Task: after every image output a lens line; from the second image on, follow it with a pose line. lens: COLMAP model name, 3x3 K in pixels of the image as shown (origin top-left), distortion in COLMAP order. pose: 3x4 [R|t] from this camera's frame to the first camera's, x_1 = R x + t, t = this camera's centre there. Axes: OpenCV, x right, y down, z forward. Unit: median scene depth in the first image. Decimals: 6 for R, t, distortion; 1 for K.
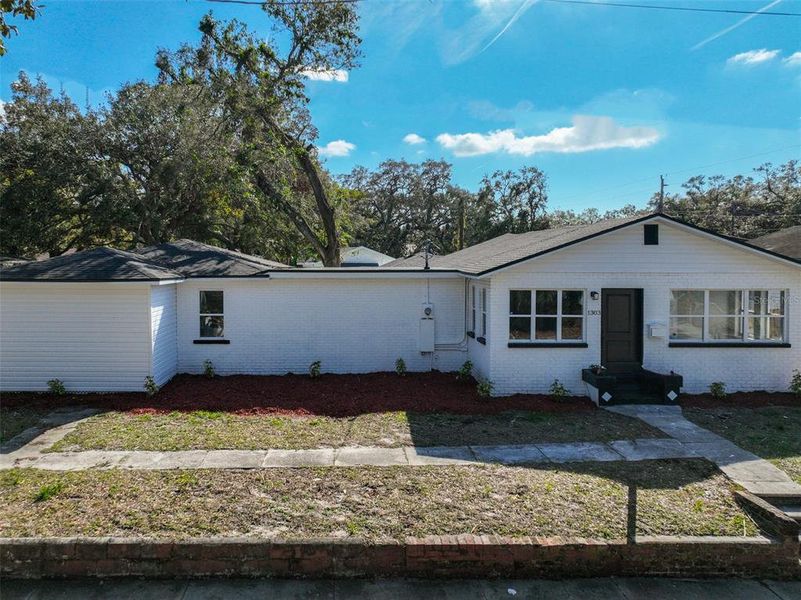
lens RADIAL K [[518.8, 0, 383.8], [0, 518.8, 300.0], [0, 0, 1]] dist [-0.005778, 0.016193]
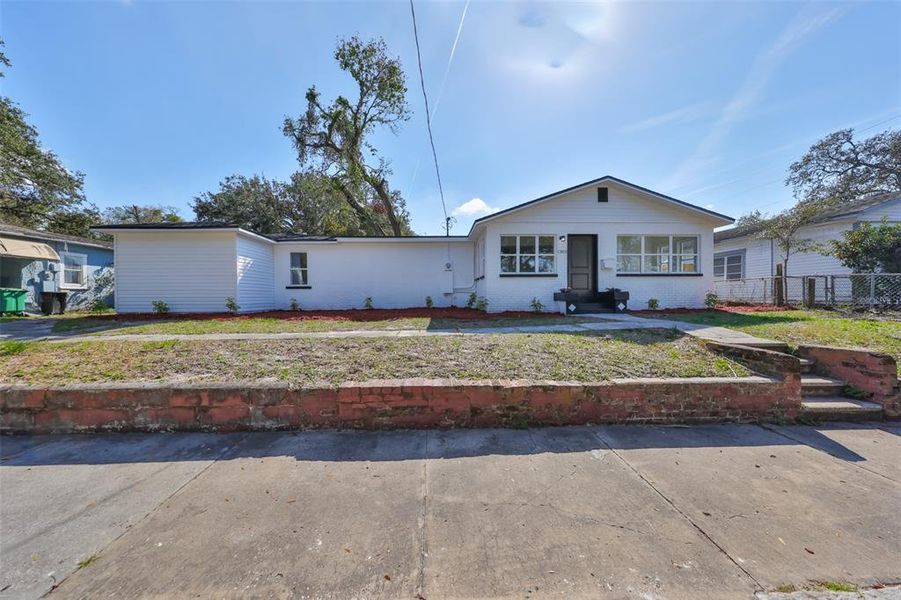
lens RADIAL K [[282.1, 0, 451.7], [0, 282.1, 301.1], [0, 0, 1]] dist [0.000736, 0.000081]
pose [[0.999869, -0.005921, 0.015054, 0.210055], [0.006068, 0.999935, -0.009693, 0.330973], [-0.014995, 0.009783, 0.999840, 0.535814]]
